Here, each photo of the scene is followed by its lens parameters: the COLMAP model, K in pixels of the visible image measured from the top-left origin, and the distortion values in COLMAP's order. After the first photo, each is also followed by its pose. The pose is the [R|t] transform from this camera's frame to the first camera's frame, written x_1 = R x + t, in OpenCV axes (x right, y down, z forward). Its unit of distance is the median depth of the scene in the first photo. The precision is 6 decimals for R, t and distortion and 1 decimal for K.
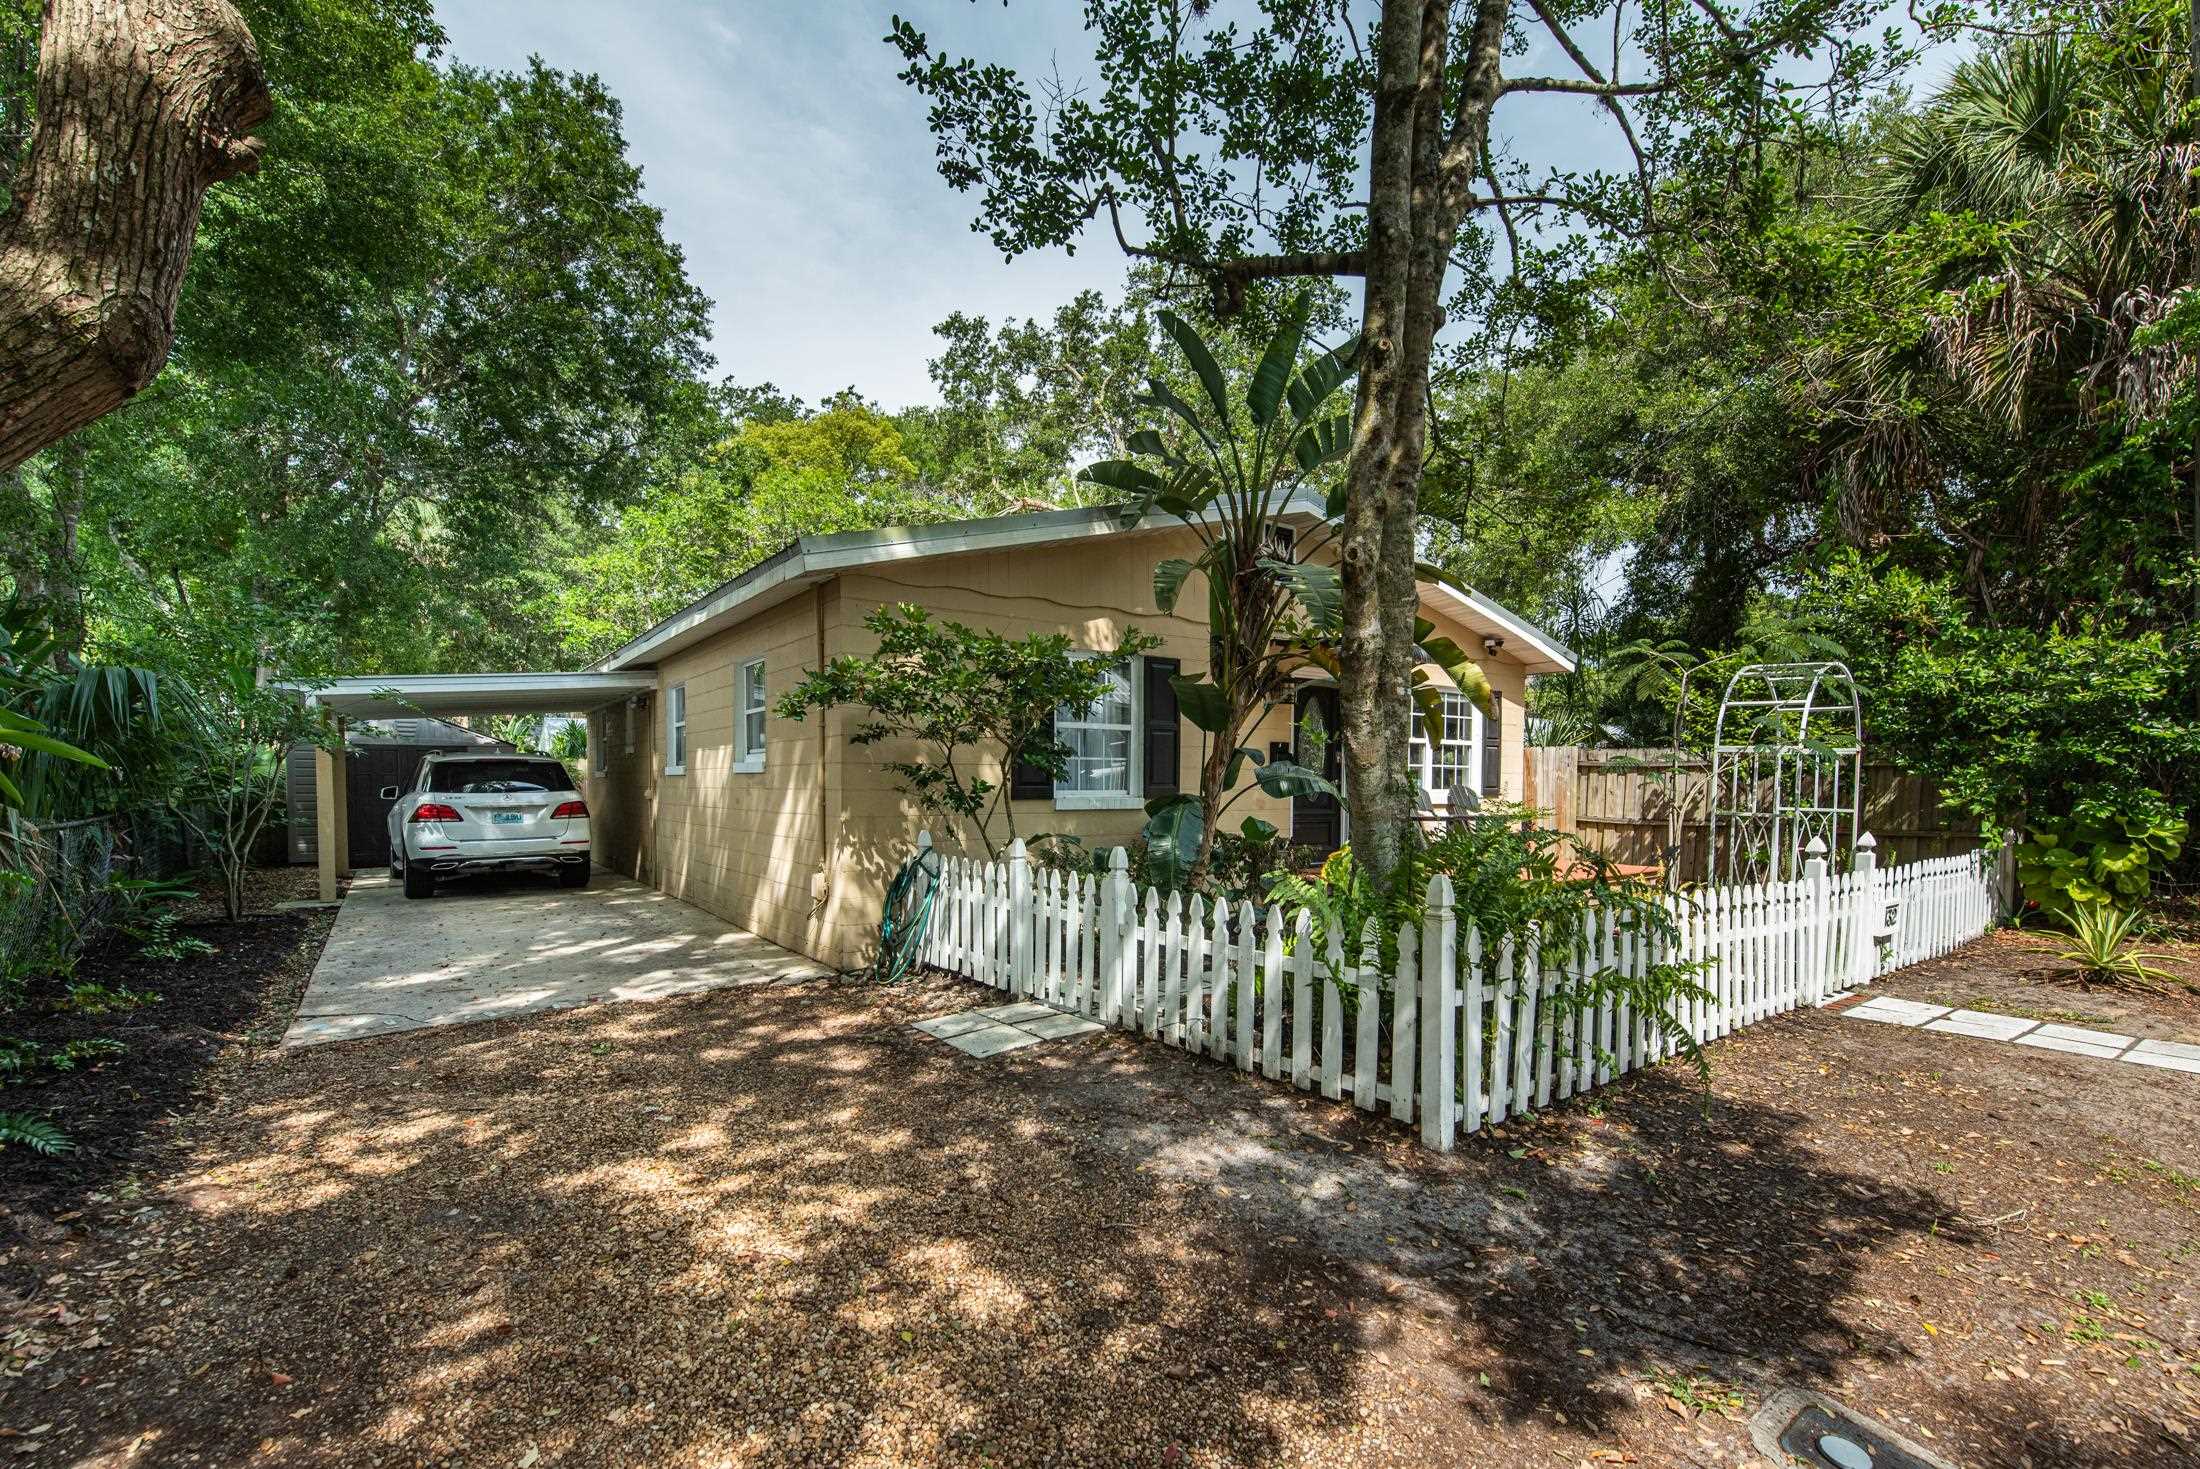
lens RADIAL K [[964.3, 0, 1108.4], [0, 964.3, 812.2], [0, 0, 1]] dist [0.001850, 0.000144]
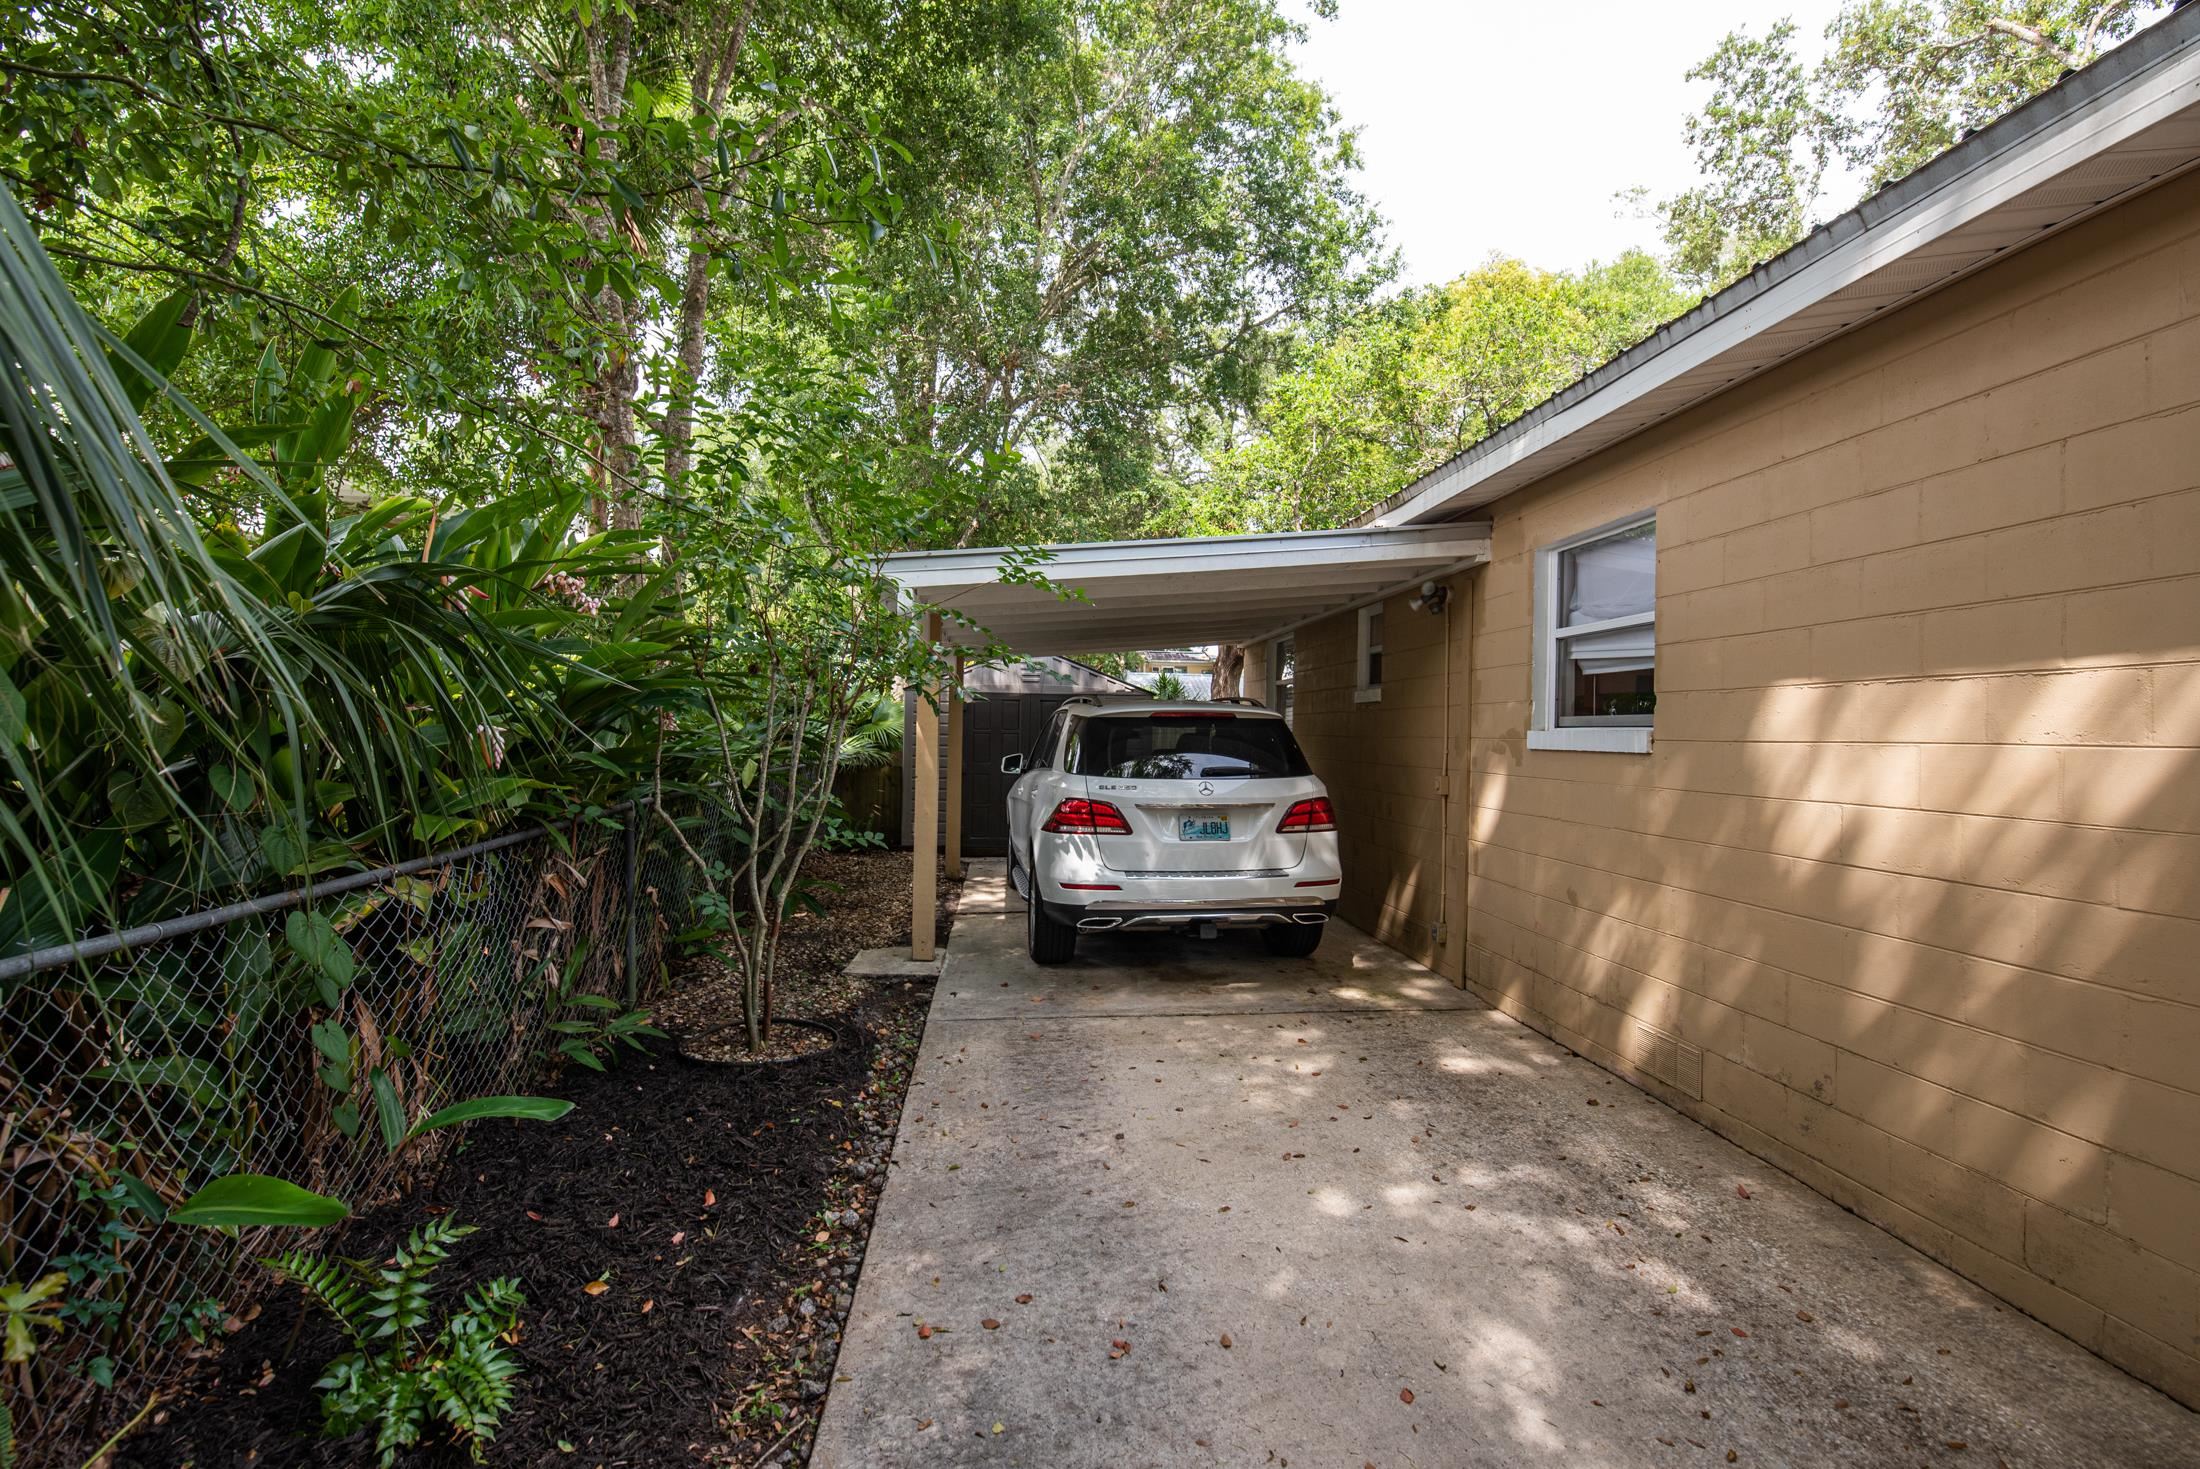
lens RADIAL K [[972.6, 0, 1092.4], [0, 972.6, 731.6], [0, 0, 1]] dist [0.001359, 0.000009]
pose [[0.852748, 0.010439, -0.522218, -0.382811], [-0.030825, 0.999063, -0.030364, -0.025981], [0.521412, 0.041990, 0.852271, 0.502273]]
